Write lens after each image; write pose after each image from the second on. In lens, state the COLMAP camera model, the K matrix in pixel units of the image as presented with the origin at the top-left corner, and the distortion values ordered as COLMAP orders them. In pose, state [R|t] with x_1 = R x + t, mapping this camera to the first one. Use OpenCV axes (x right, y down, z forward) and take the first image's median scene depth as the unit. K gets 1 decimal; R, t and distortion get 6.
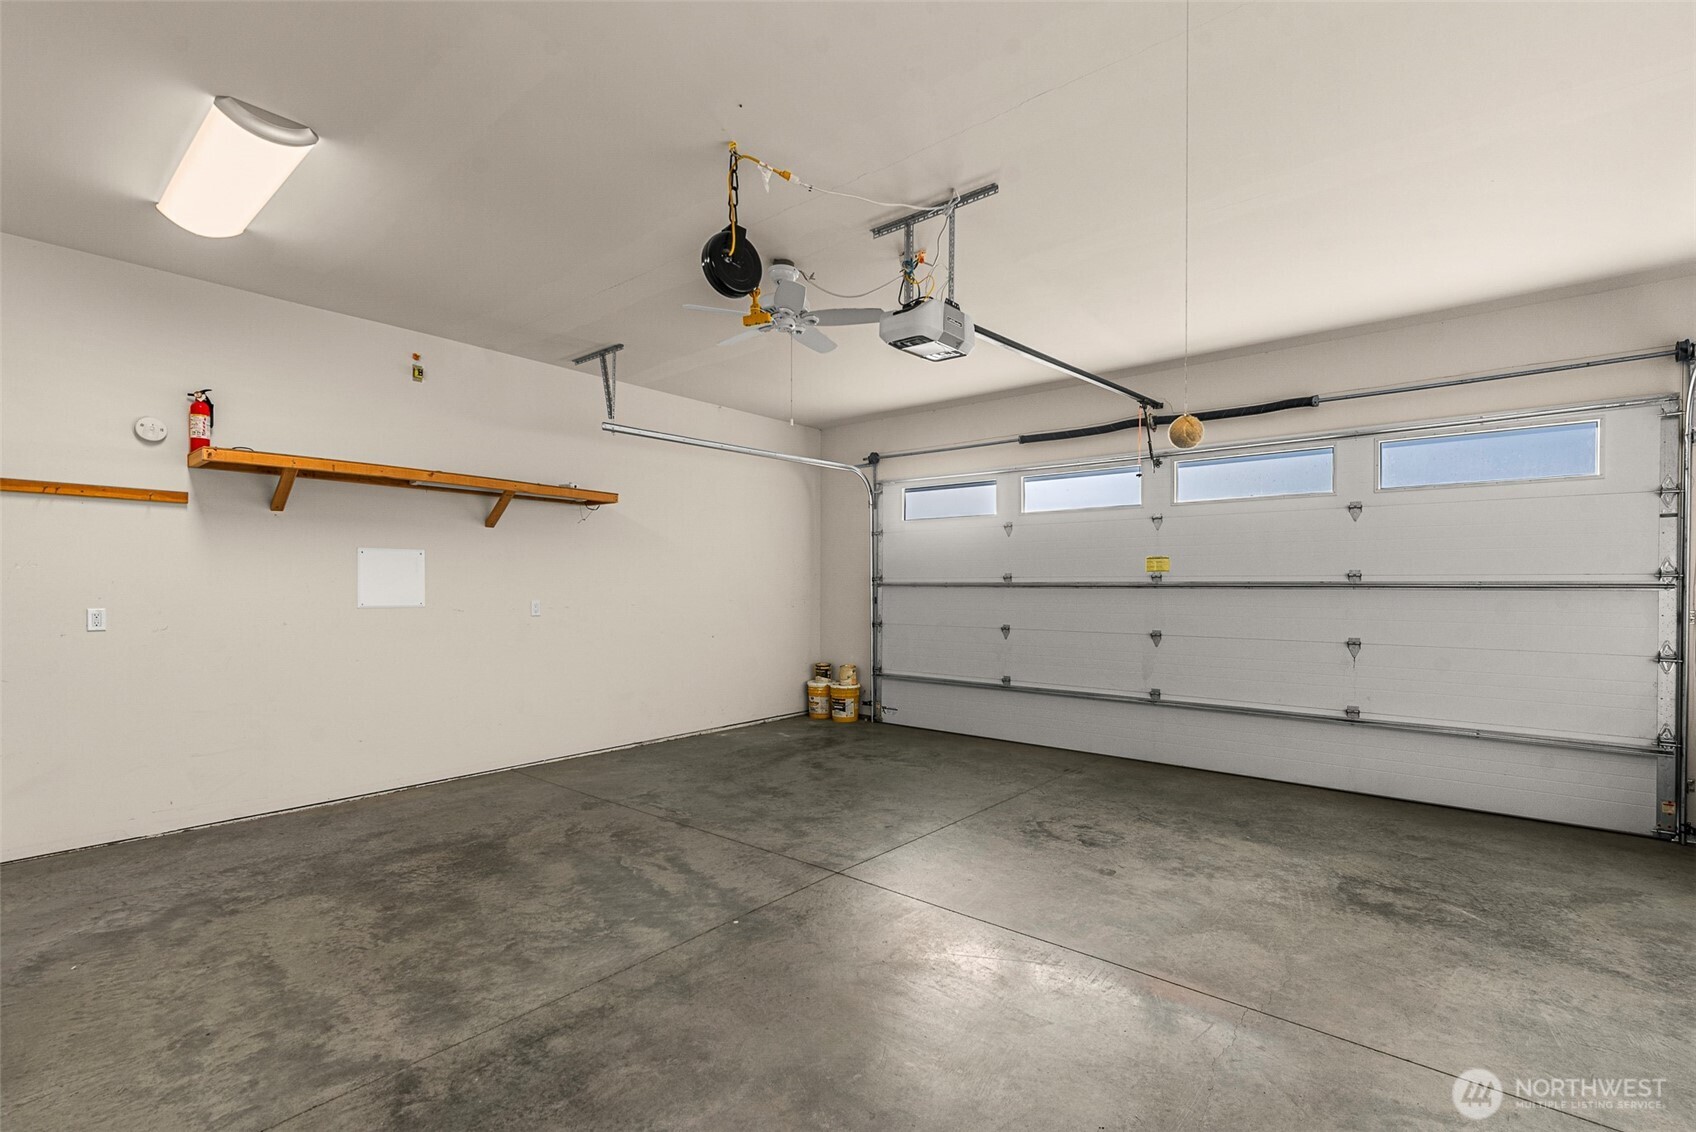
lens RADIAL K [[752.8, 0, 849.9], [0, 752.8, 575.9], [0, 0, 1]] dist [0.003553, 0.000132]
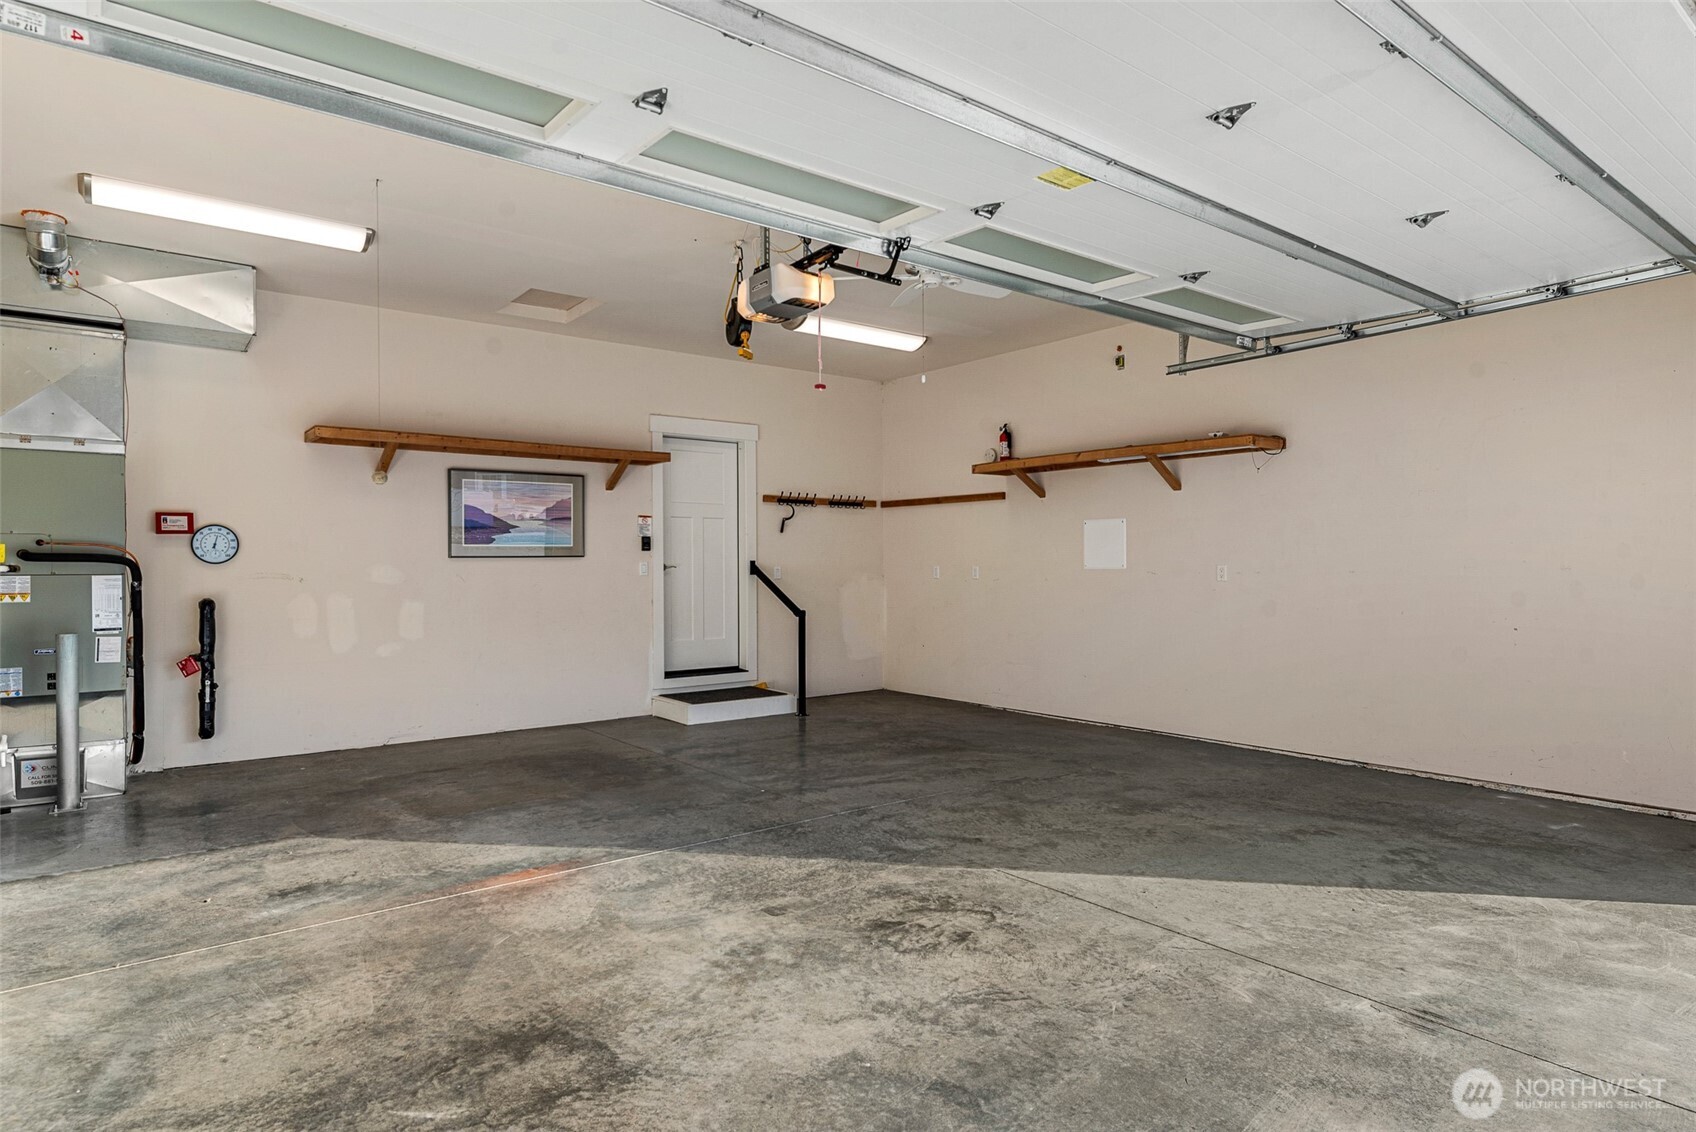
lens RADIAL K [[918.8, 0, 854.2], [0, 918.8, 557.0], [0, 0, 1]] dist [-0.000855, -0.000424]
pose [[-0.192685, -0.009037, -0.981219, 1.230490], [0.016958, 0.999778, -0.012539, 0.048393], [0.981114, -0.019056, -0.192489, 1.254694]]
